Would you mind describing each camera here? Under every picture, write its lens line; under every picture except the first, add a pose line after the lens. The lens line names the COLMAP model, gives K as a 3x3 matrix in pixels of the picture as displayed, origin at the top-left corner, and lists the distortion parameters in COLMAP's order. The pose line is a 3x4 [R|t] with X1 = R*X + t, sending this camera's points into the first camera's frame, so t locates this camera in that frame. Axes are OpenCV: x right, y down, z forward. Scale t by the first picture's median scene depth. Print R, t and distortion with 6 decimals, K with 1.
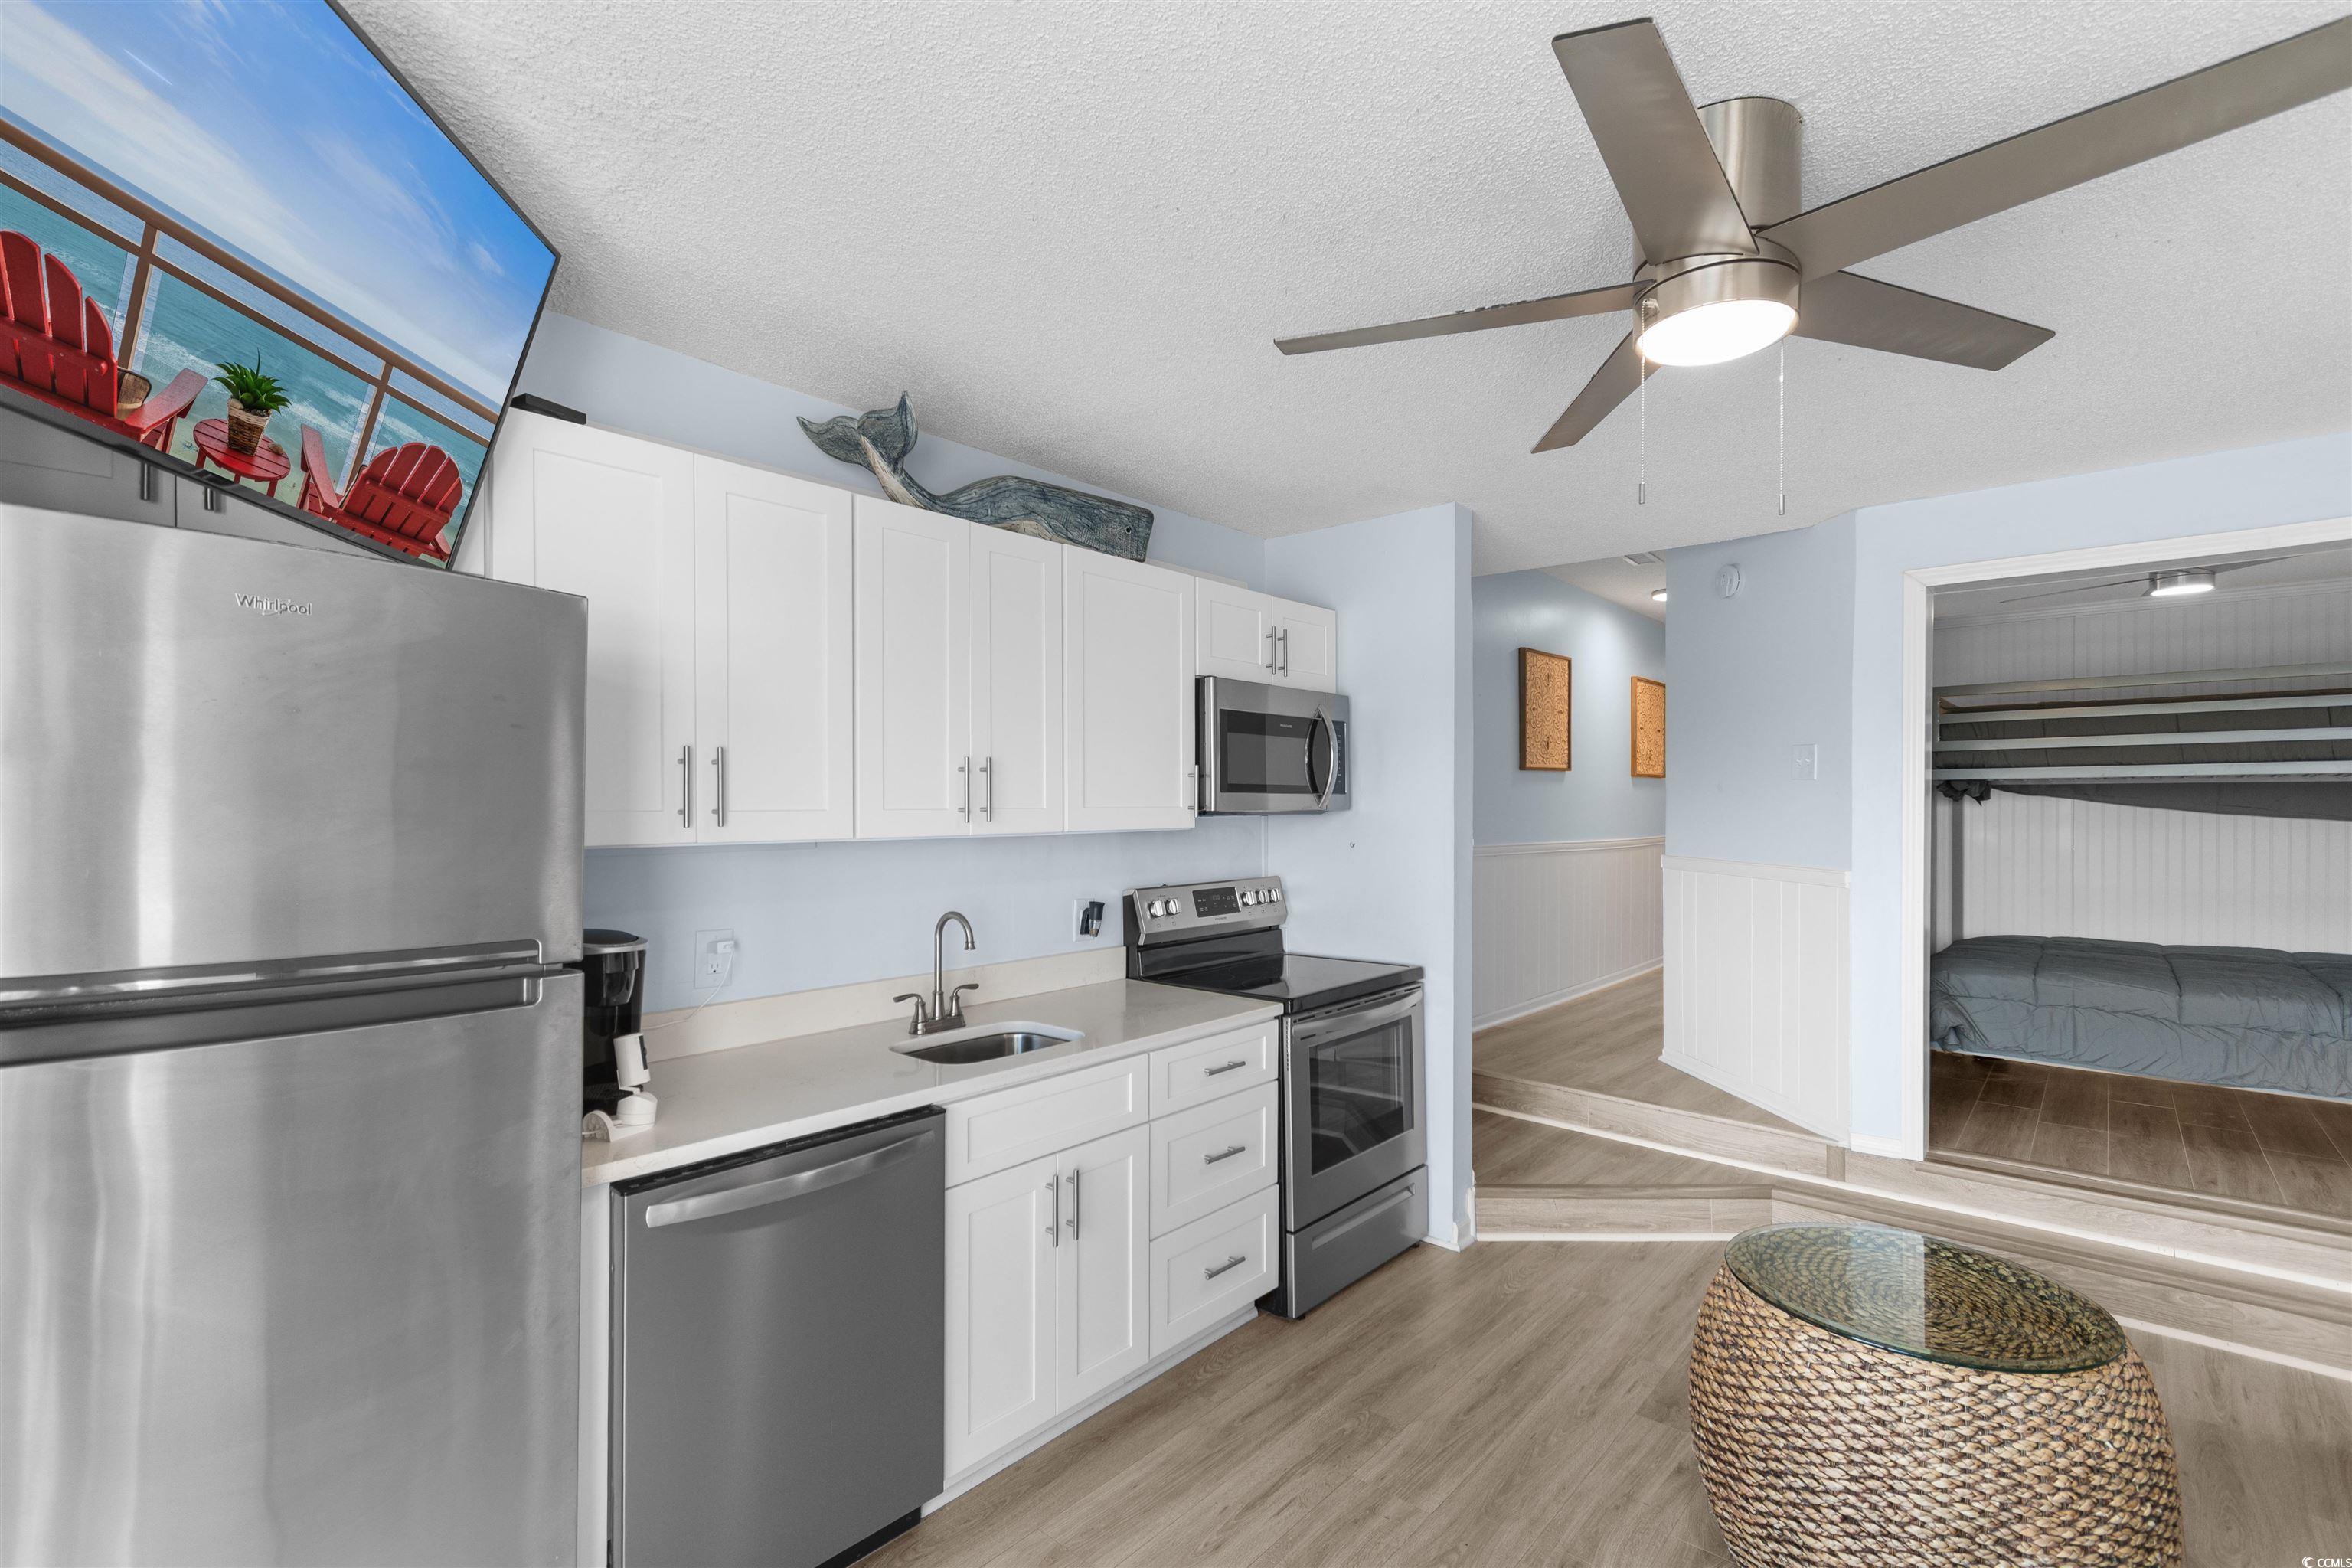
lens RADIAL K [[1049.2, 0, 1167.4], [0, 1049.2, 804.6], [0, 0, 1]] dist [-0.002792, -0.000468]
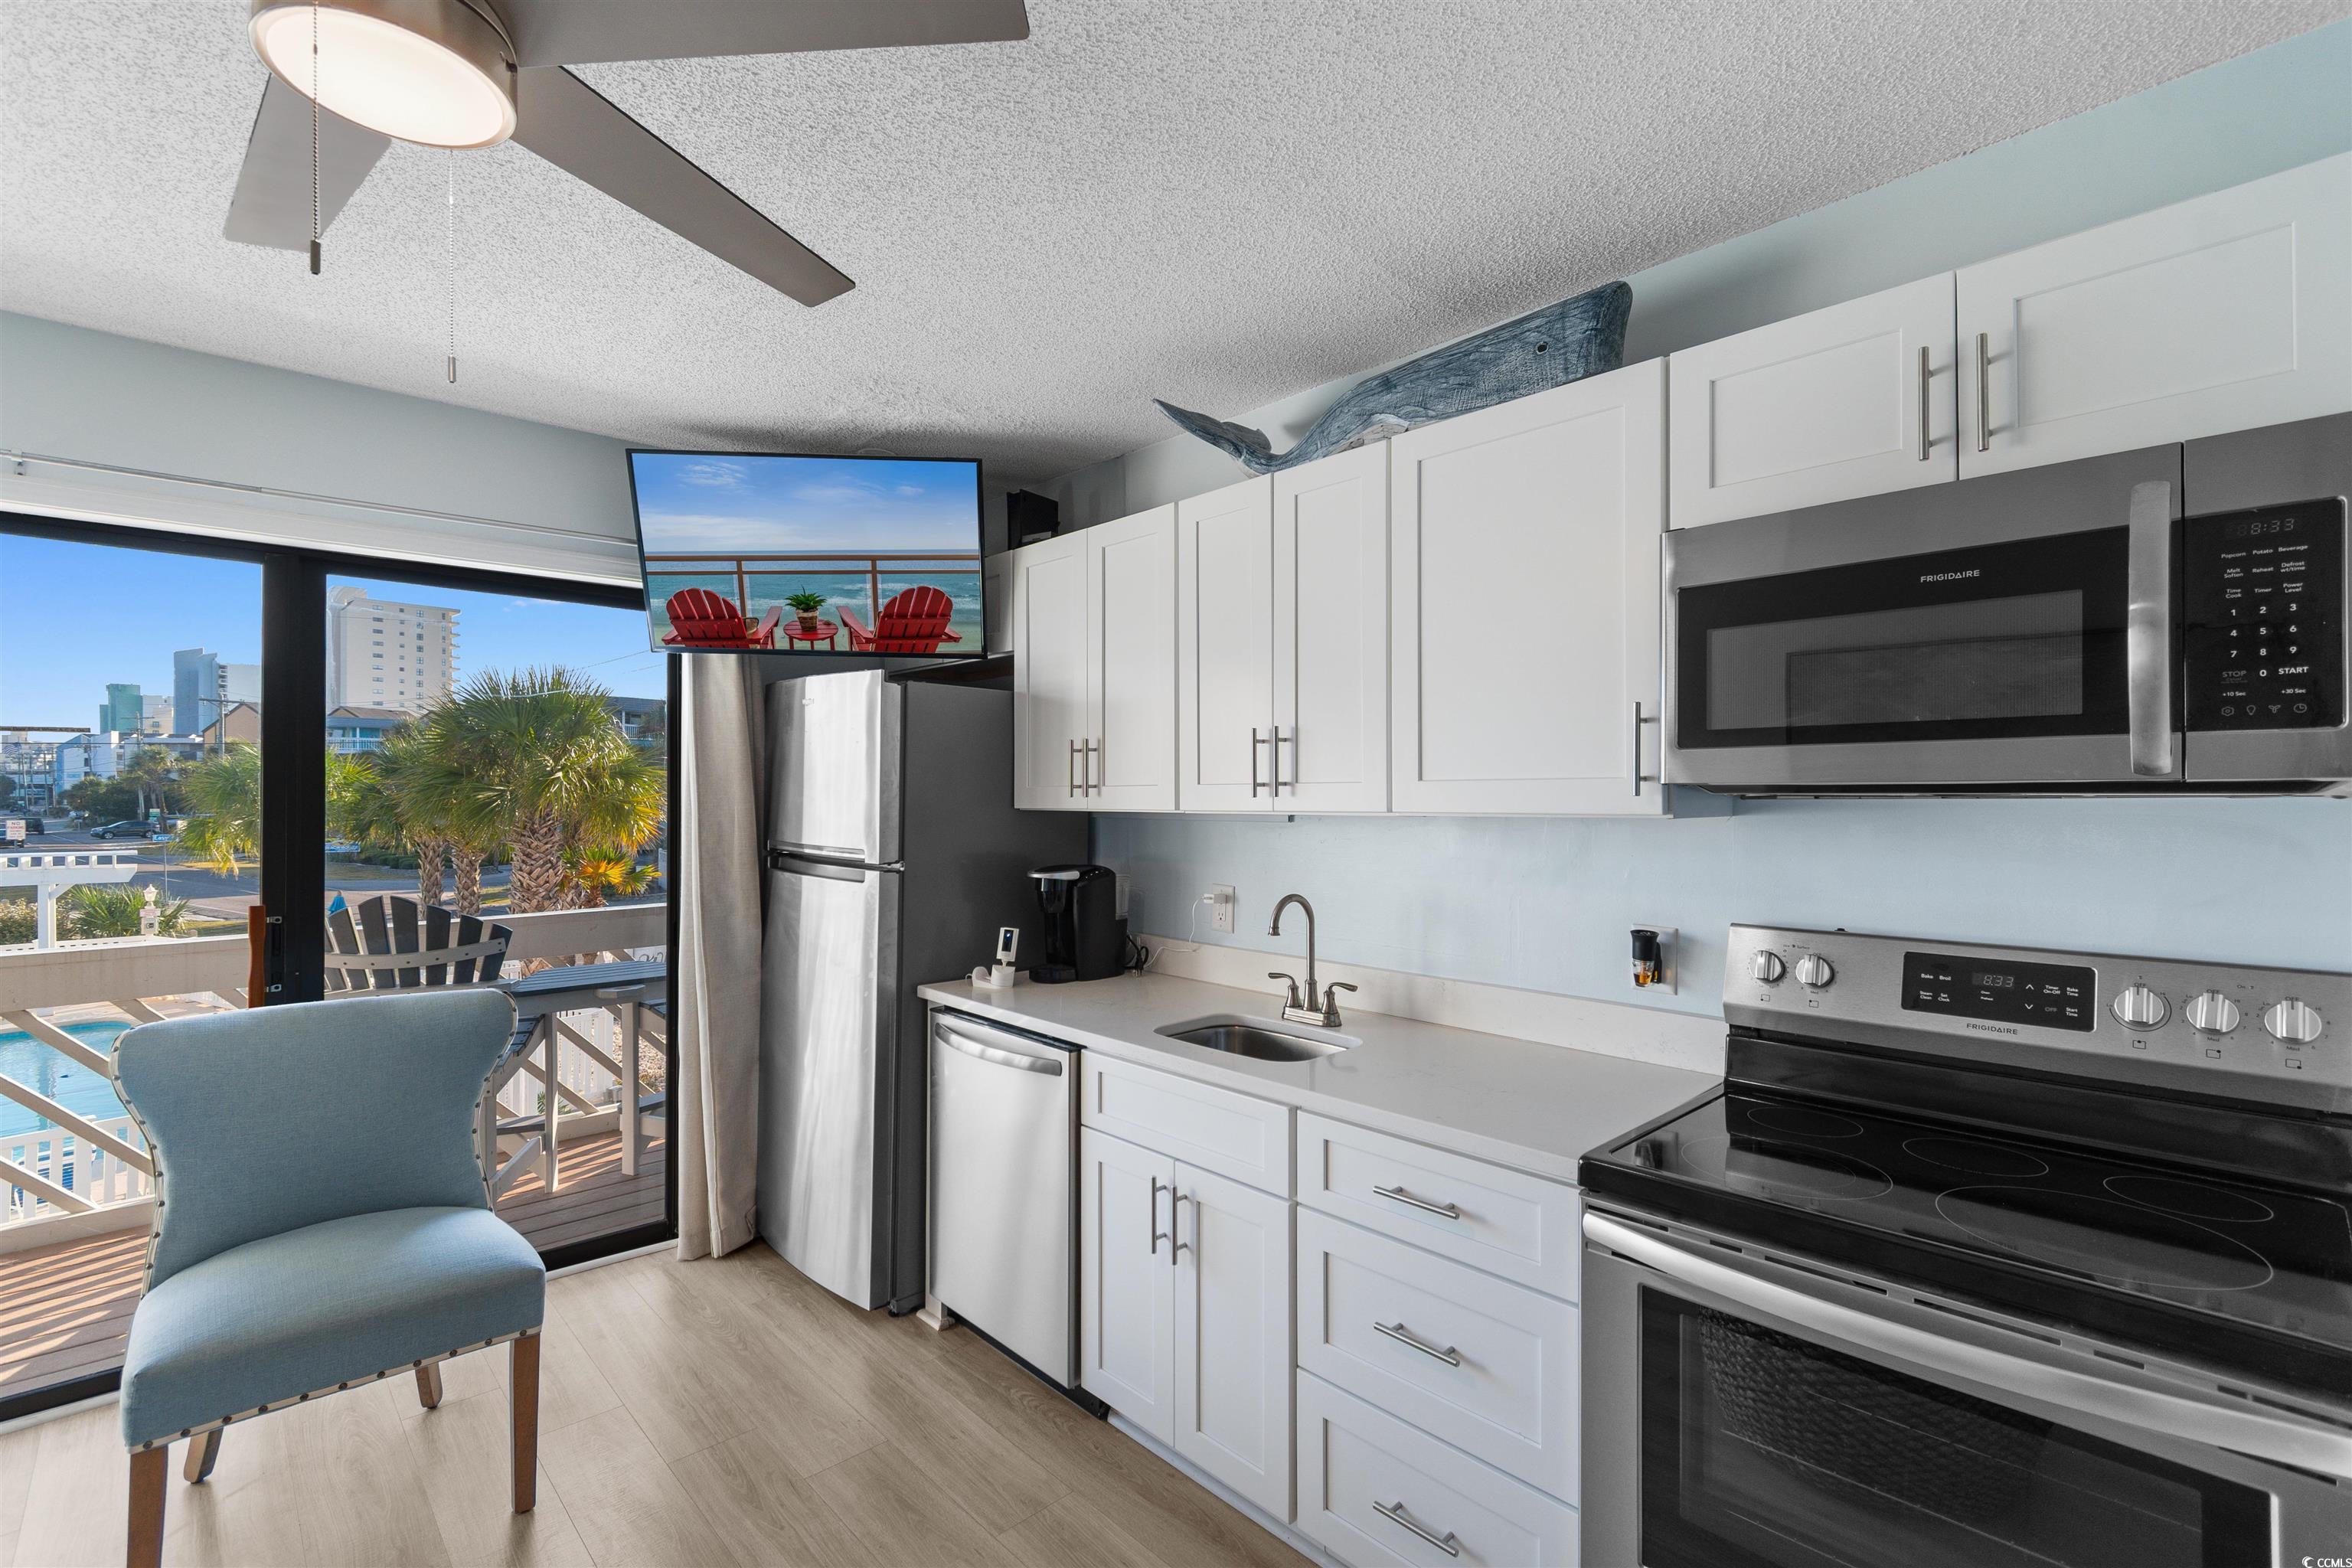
lens RADIAL K [[1042.7, 0, 1177.3], [0, 1042.7, 788.9], [0, 0, 1]] dist [0.004208, -0.000343]
pose [[-0.073569, -0.004652, -0.997279, 0.654600], [-0.000640, 0.999989, -0.004618, 0.012320], [0.997290, 0.000299, -0.073572, 0.877673]]
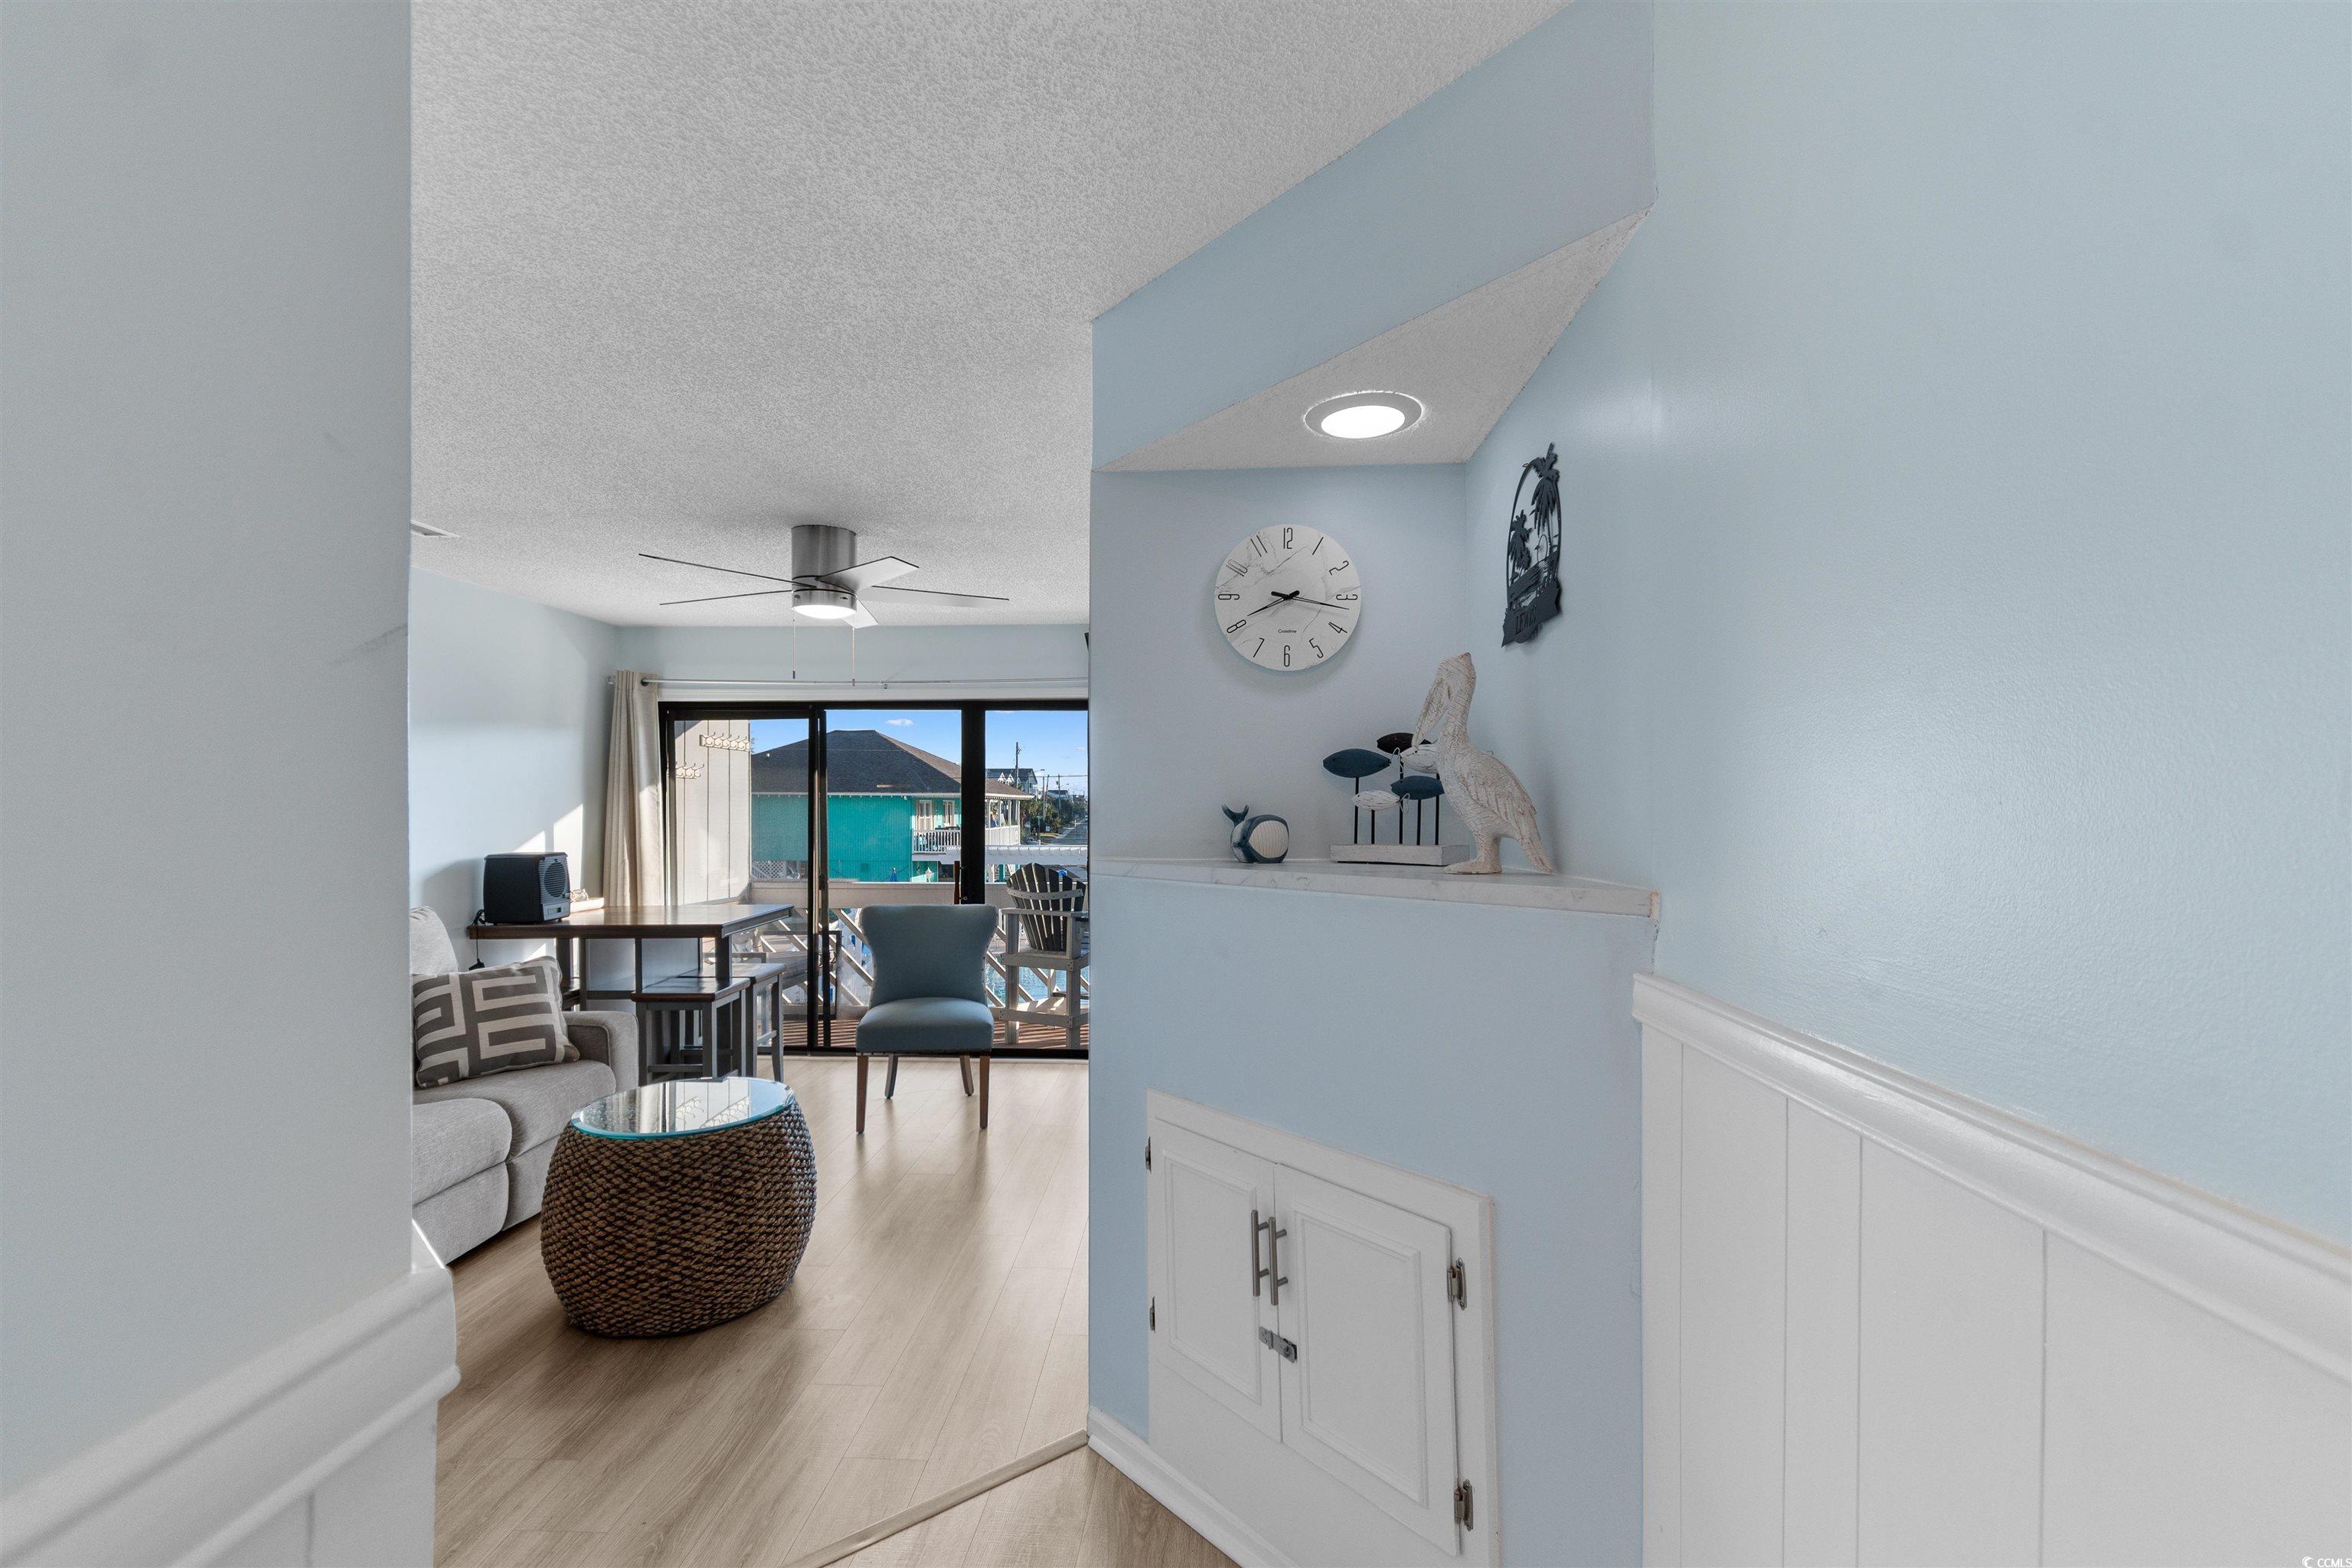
lens RADIAL K [[1059.1, 0, 1171.1], [0, 1059.1, 811.3], [0, 0, 1]] dist [0.002875, -0.000068]
pose [[-0.770404, 0.000335, -0.637556, 0.811832], [-0.003313, 0.999984, 0.004529, 0.000673], [0.637547, 0.005601, -0.770391, 1.885520]]
